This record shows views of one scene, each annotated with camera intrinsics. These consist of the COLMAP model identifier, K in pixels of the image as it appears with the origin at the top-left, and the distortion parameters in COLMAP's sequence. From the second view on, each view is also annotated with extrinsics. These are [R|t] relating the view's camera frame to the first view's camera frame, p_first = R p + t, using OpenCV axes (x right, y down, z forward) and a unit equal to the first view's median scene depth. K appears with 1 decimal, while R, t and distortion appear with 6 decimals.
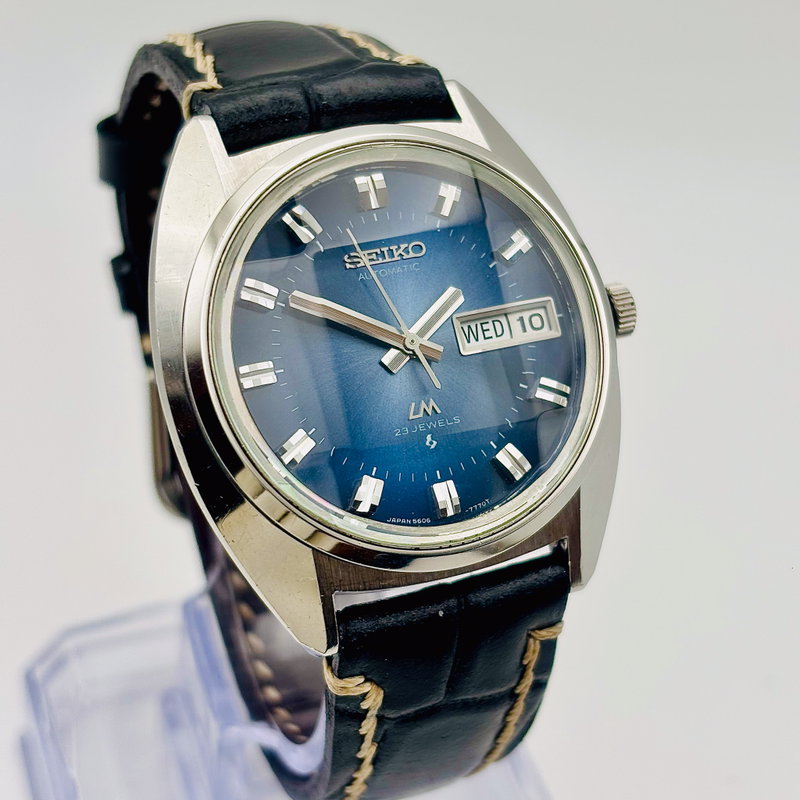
lens RADIAL K [[1679.6, 0, 394.6], [0, 1679.6, 398.8], [0, 0, 1]] dist [0.281969, 0.000000]
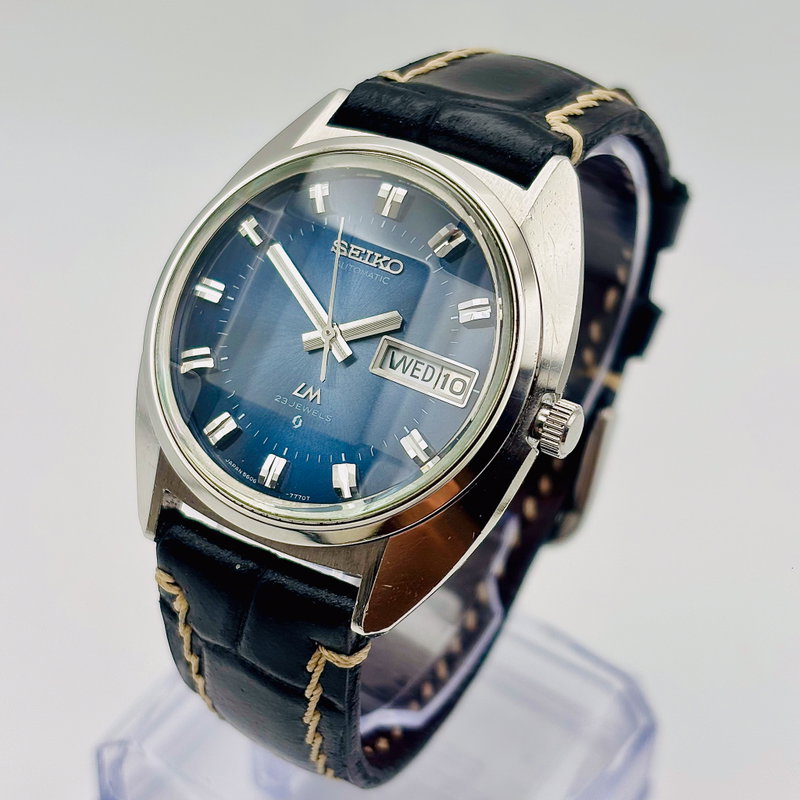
lens RADIAL K [[1679.6, 0, 397.7], [0, 1679.6, 414.2], [0, 0, 1]] dist [0.281969, 0.000000]
pose [[0.611798, 0.462346, -0.641825, 0.724278], [-0.493366, 0.857266, 0.147257, -0.163378], [0.618299, 0.226563, 0.752579, 0.221074]]
